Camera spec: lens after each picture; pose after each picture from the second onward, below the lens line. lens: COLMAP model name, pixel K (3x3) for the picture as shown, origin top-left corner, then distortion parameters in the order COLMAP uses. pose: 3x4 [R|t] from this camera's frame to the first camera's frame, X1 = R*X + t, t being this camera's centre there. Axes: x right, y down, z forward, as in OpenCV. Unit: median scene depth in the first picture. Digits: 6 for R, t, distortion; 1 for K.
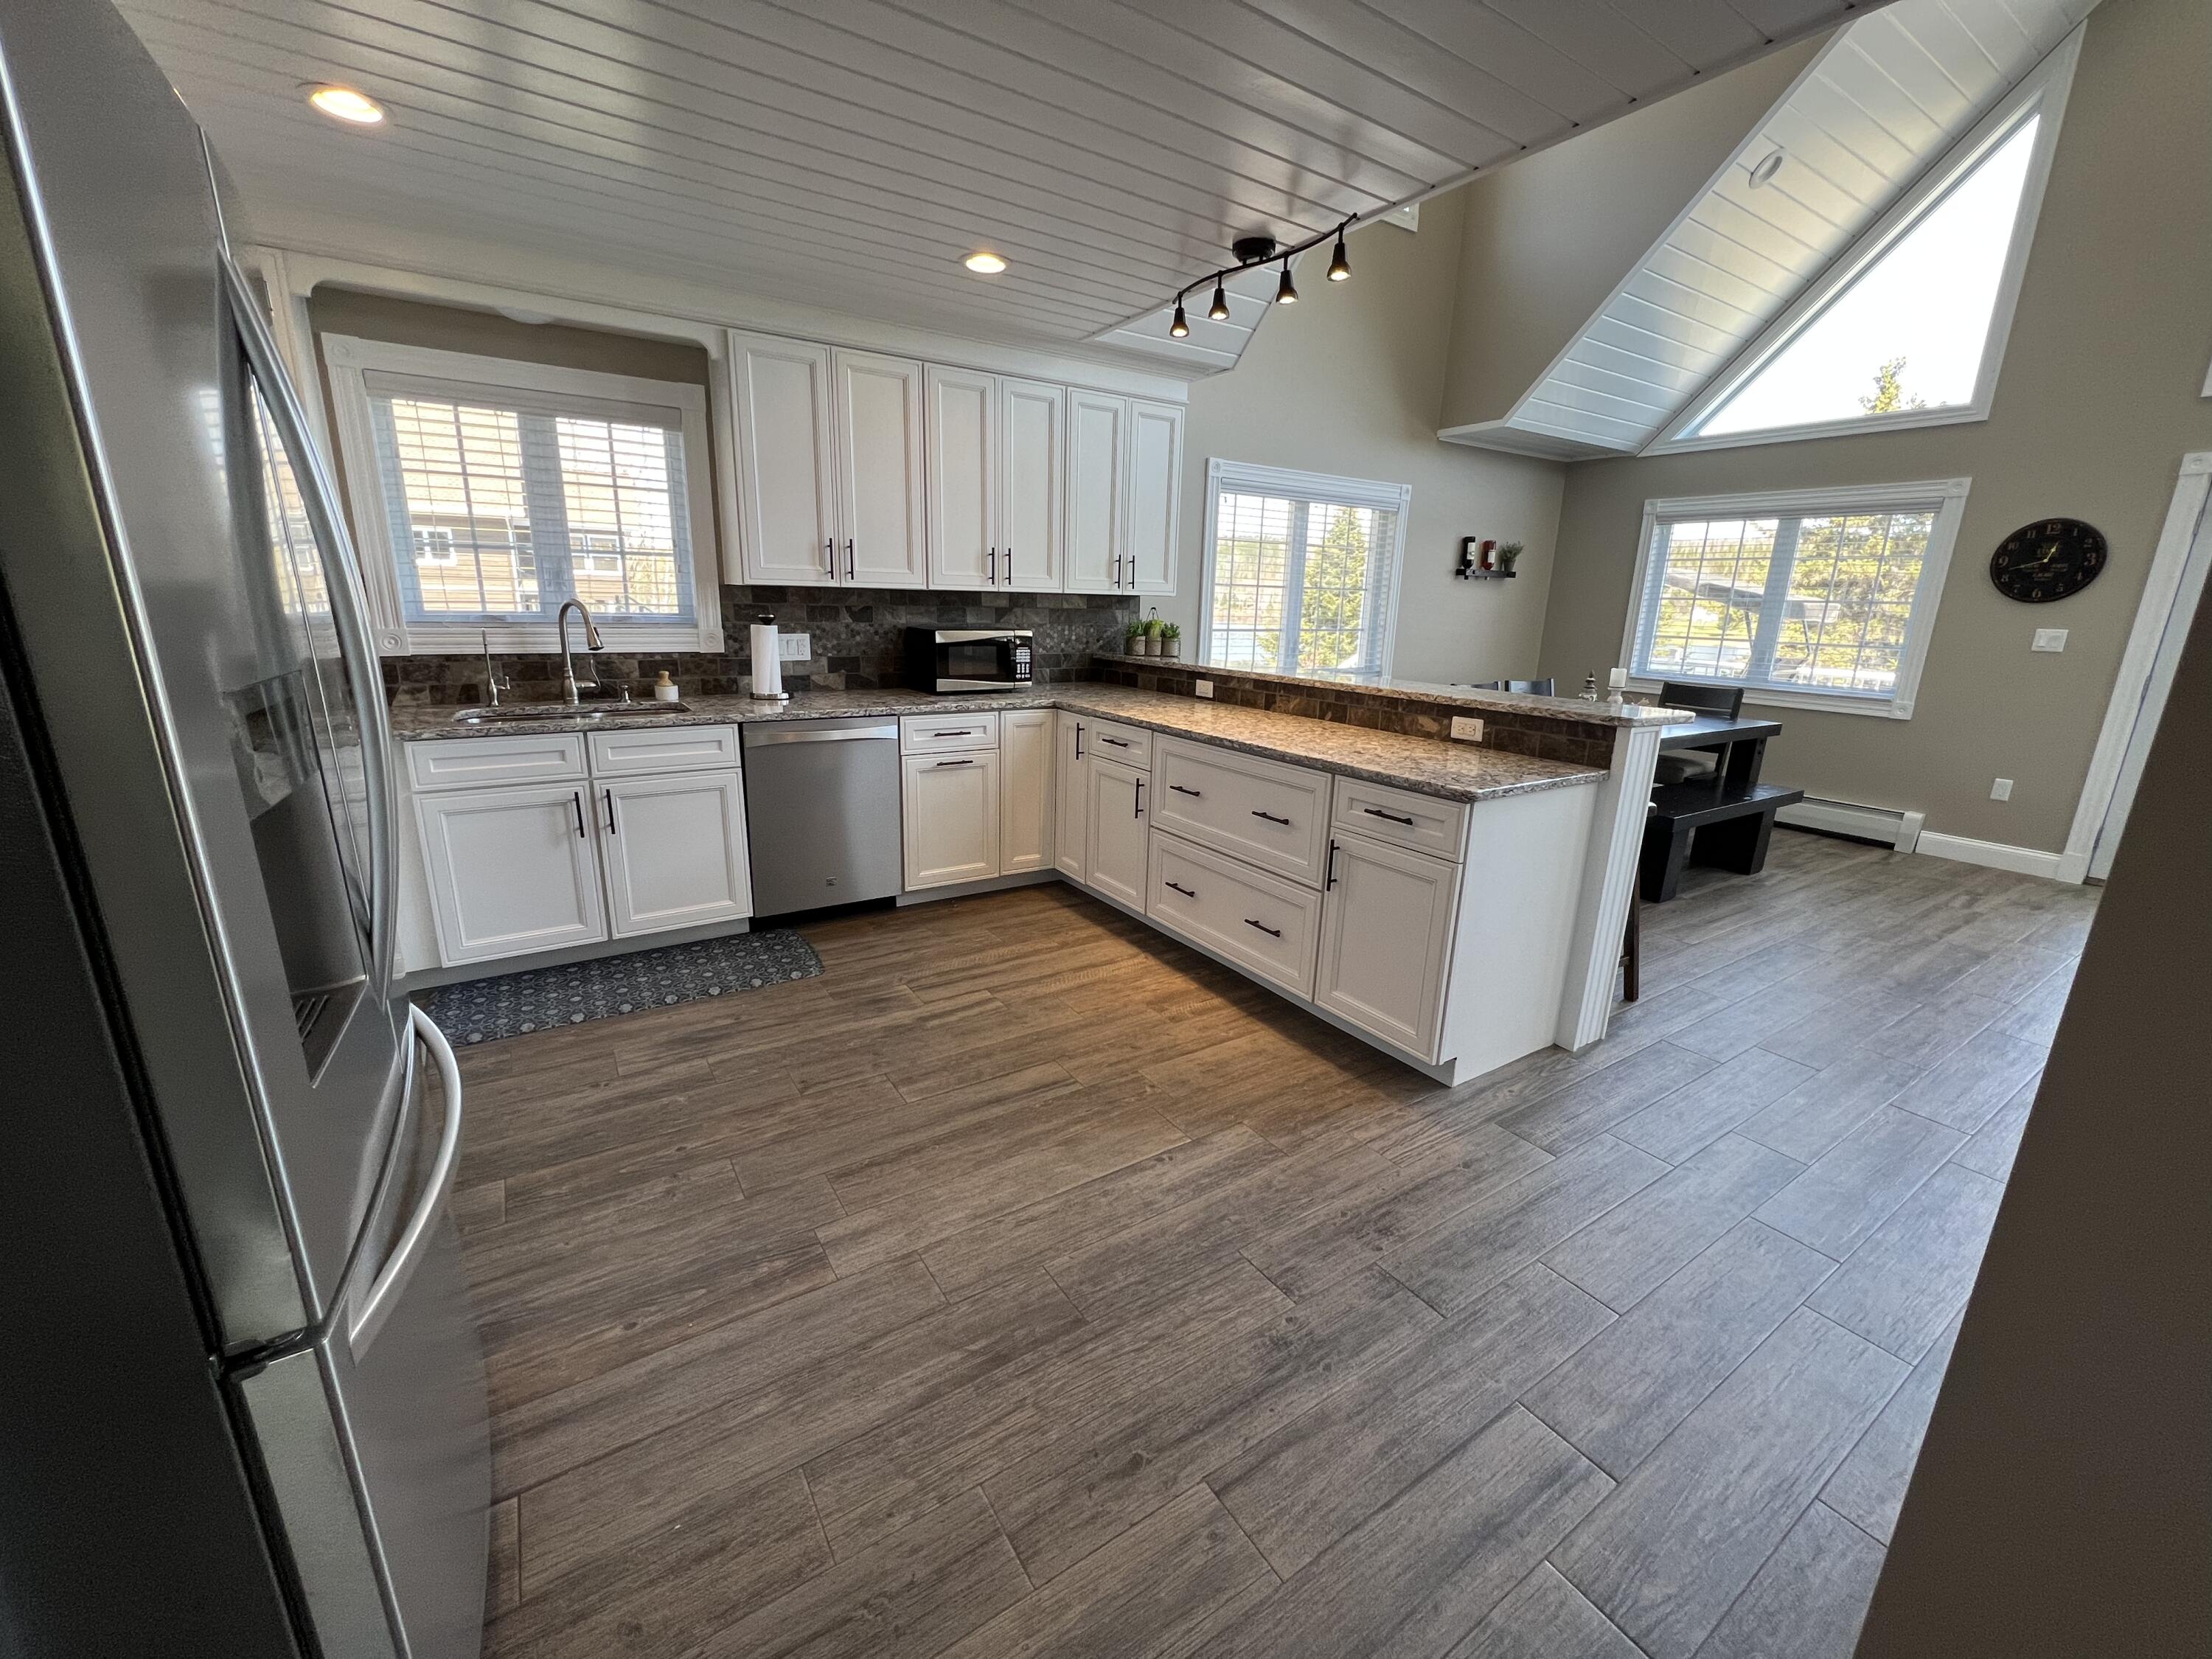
lens RADIAL K [[886.6, 0, 1101.4], [0, 886.6, 827.8], [0, 0, 1]] dist [-0.002638, 0.000212]
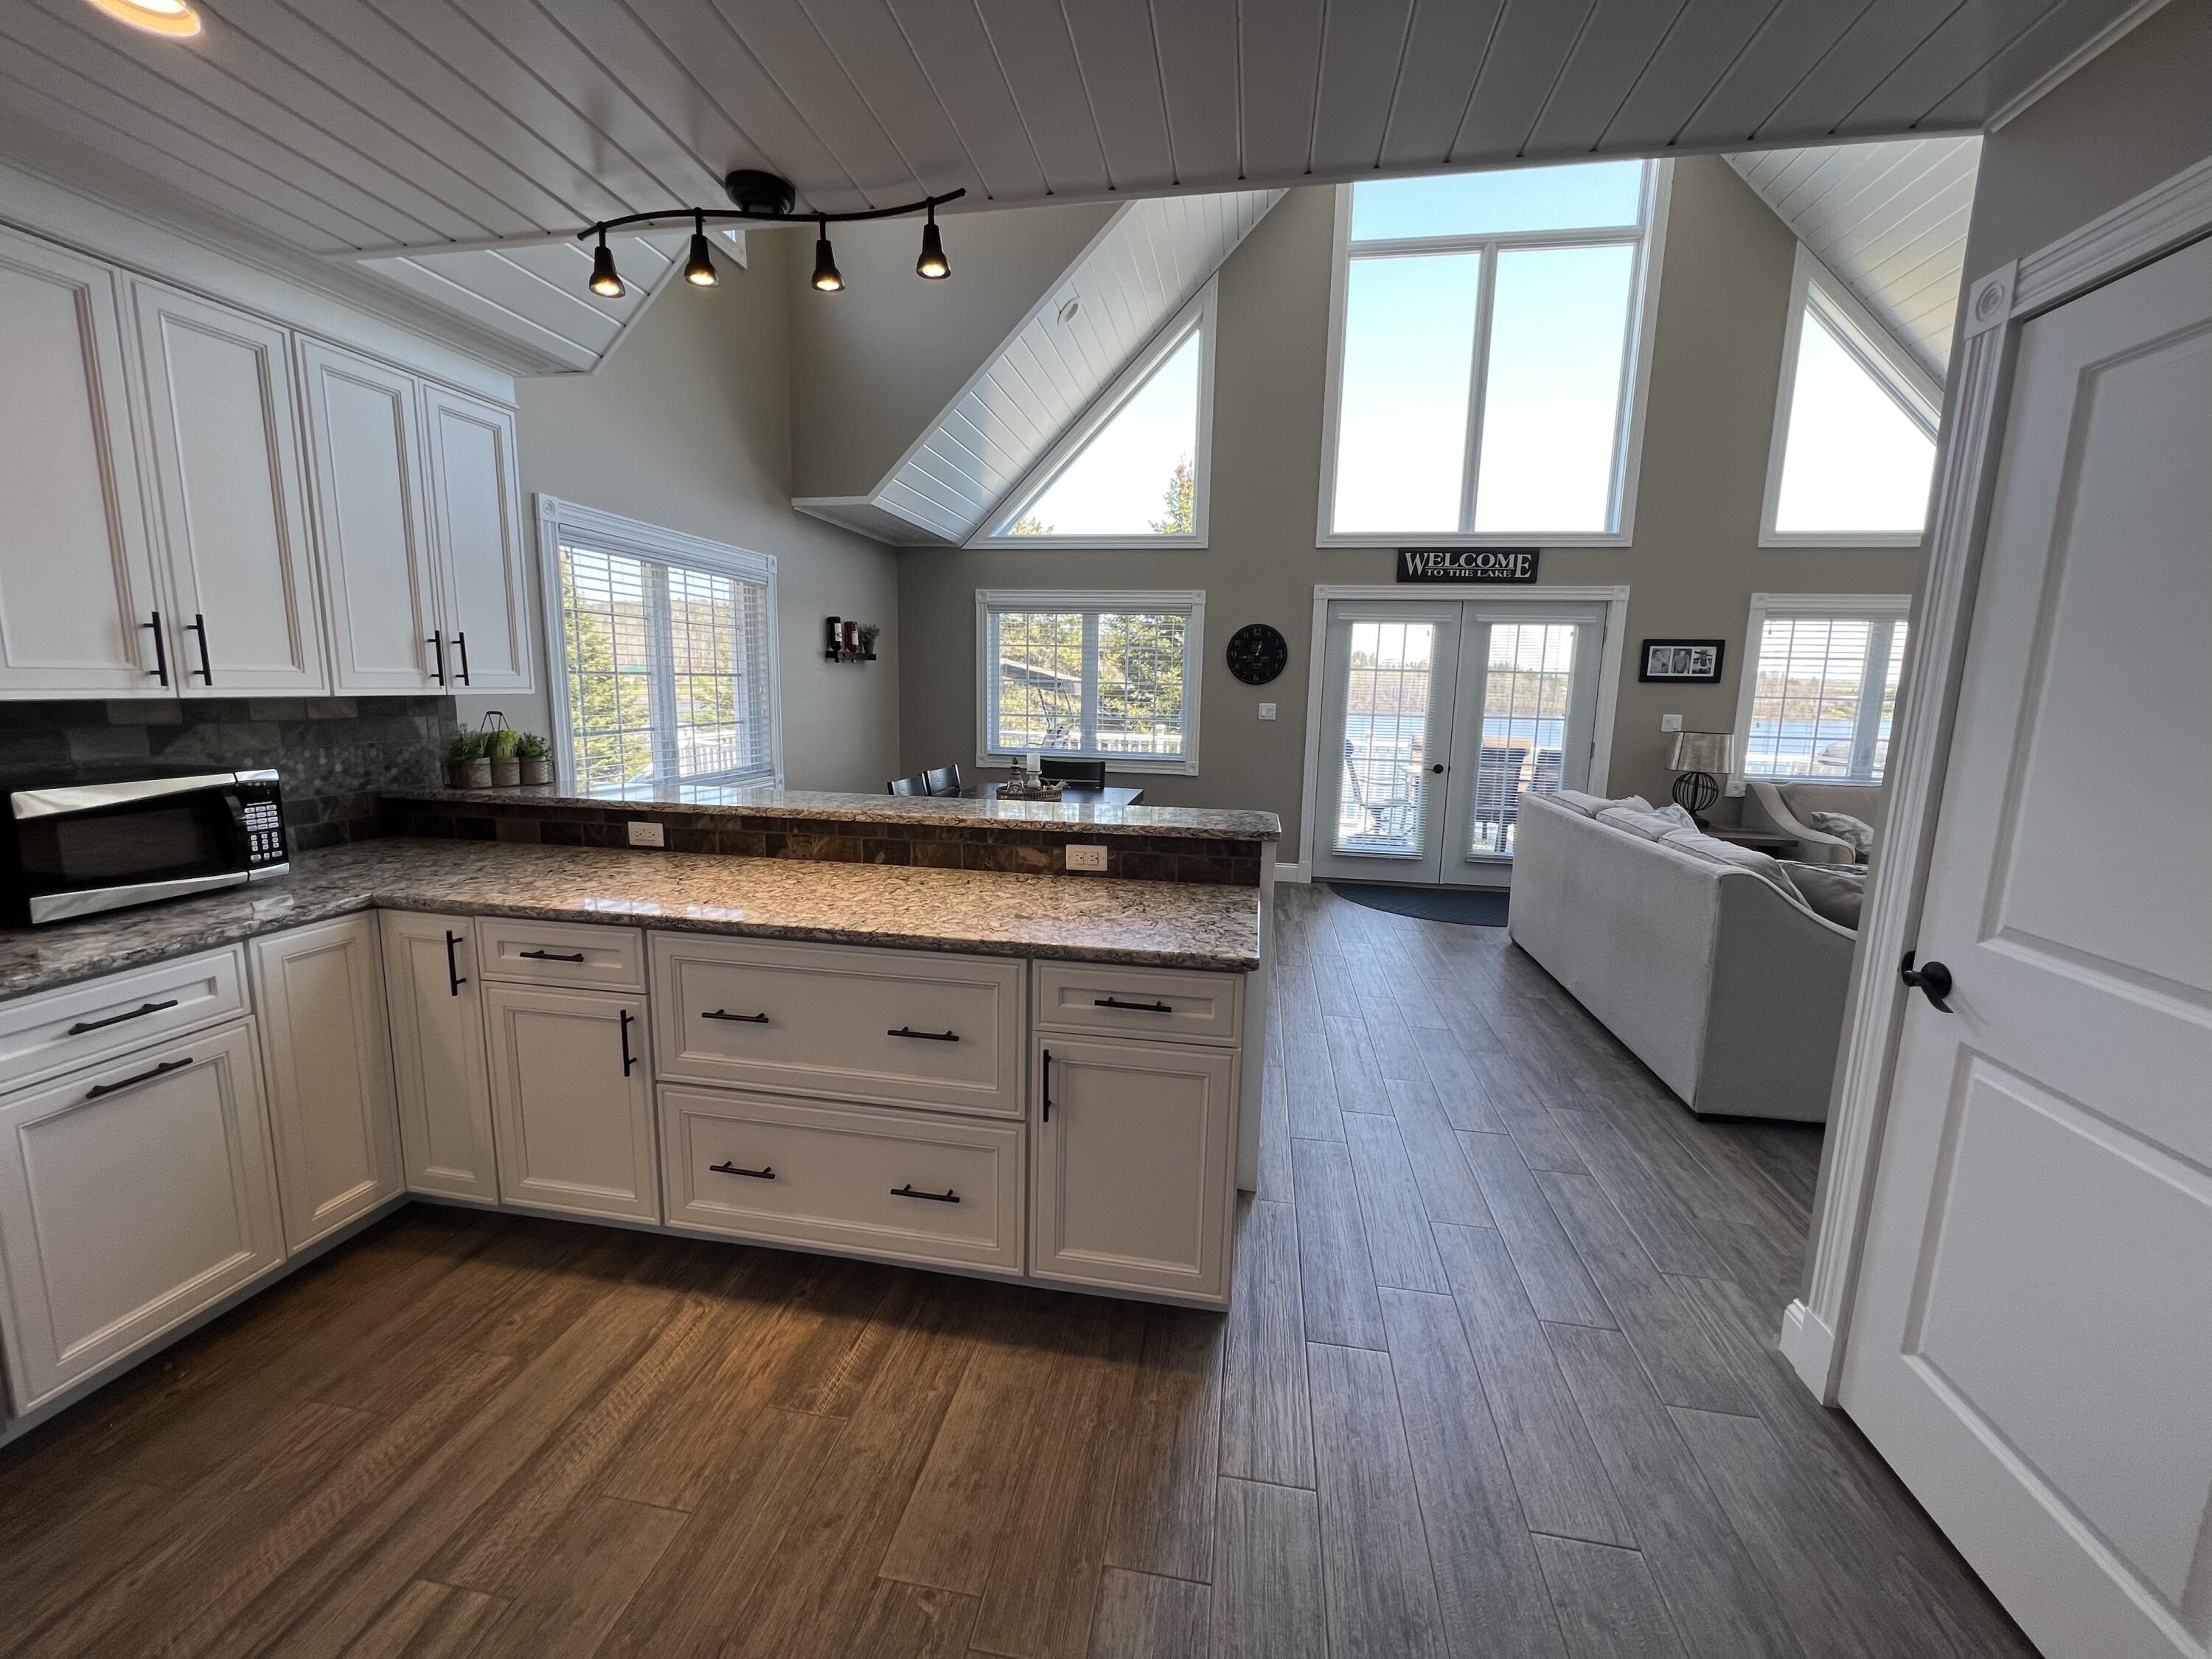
lens RADIAL K [[886.6, 0, 1100.2], [0, 886.6, 824.8], [0, 0, 1]] dist [-0.002638, 0.000212]
pose [[0.682299, -0.127283, 0.719908, -0.138362], [0.181829, 0.983329, 0.001528, -0.110399], [-0.708101, 0.129857, 0.694068, 0.317231]]
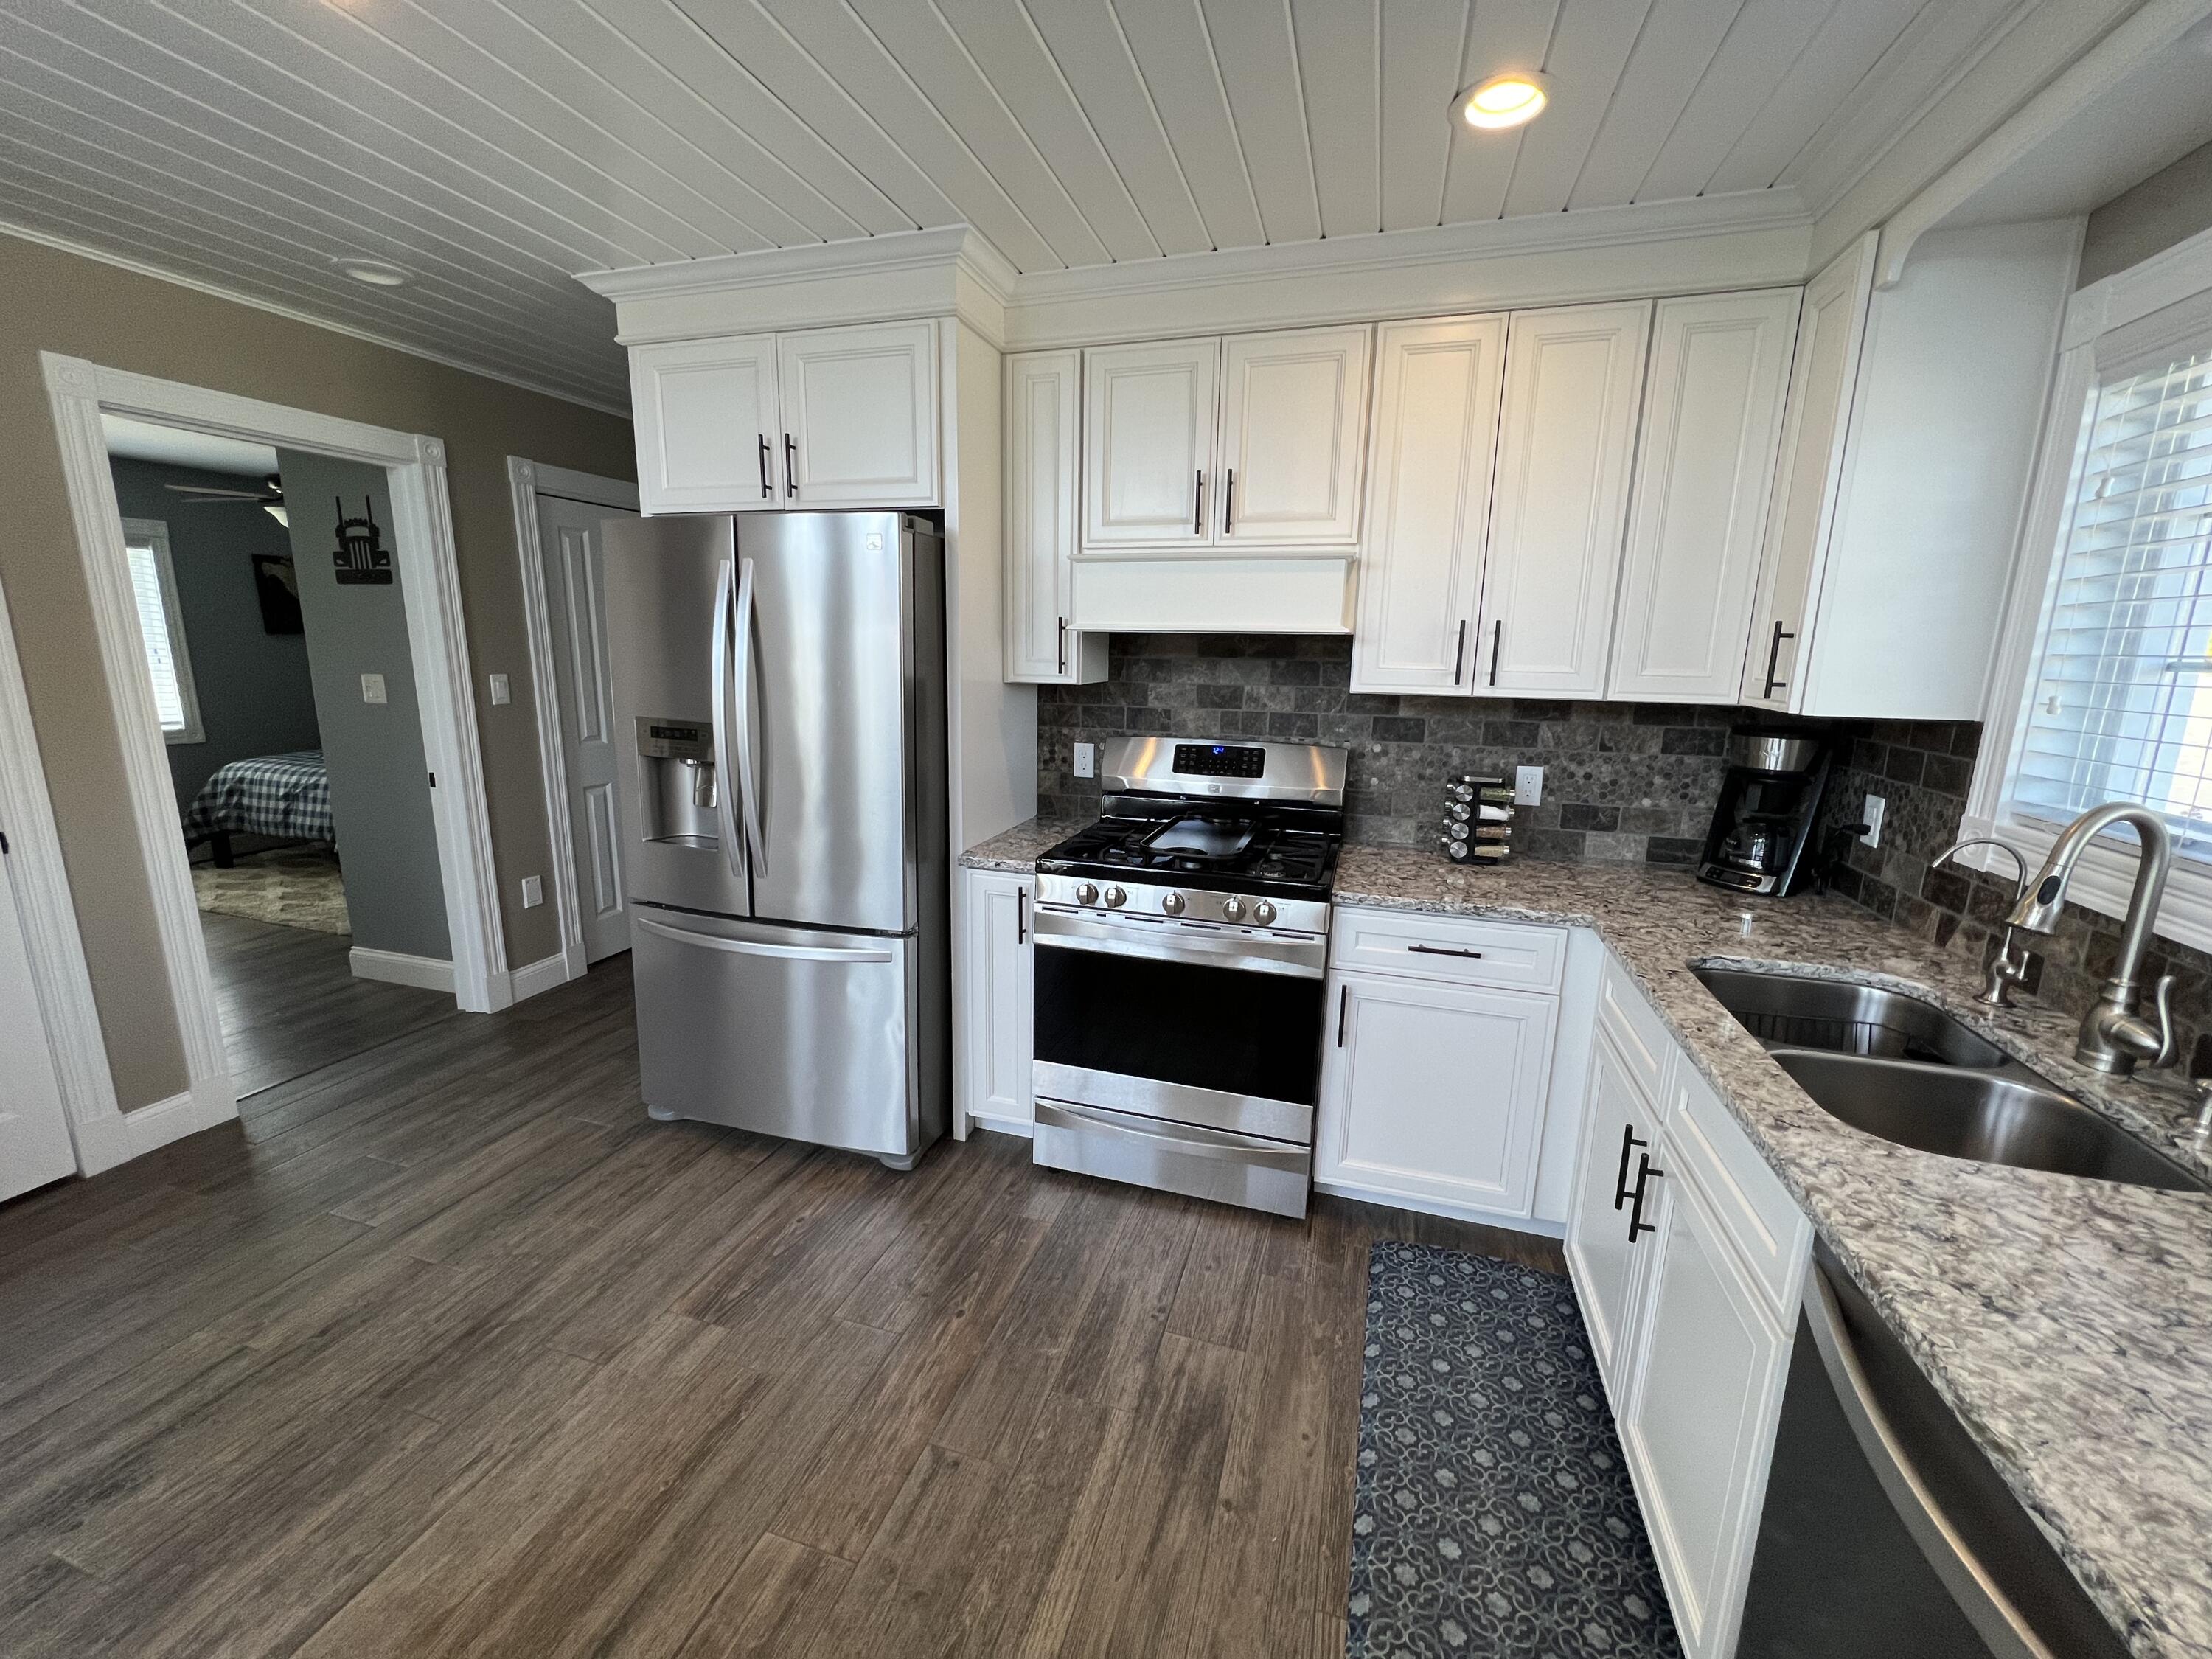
lens RADIAL K [[886.6, 0, 1099.9], [0, 886.6, 830.9], [0, 0, 1]] dist [-0.002638, 0.000212]
pose [[-0.770185, 0.090520, -0.631365, -0.033380], [-0.199781, 0.905829, 0.373578, -0.261398], [0.605725, 0.413859, -0.679571, 0.865964]]
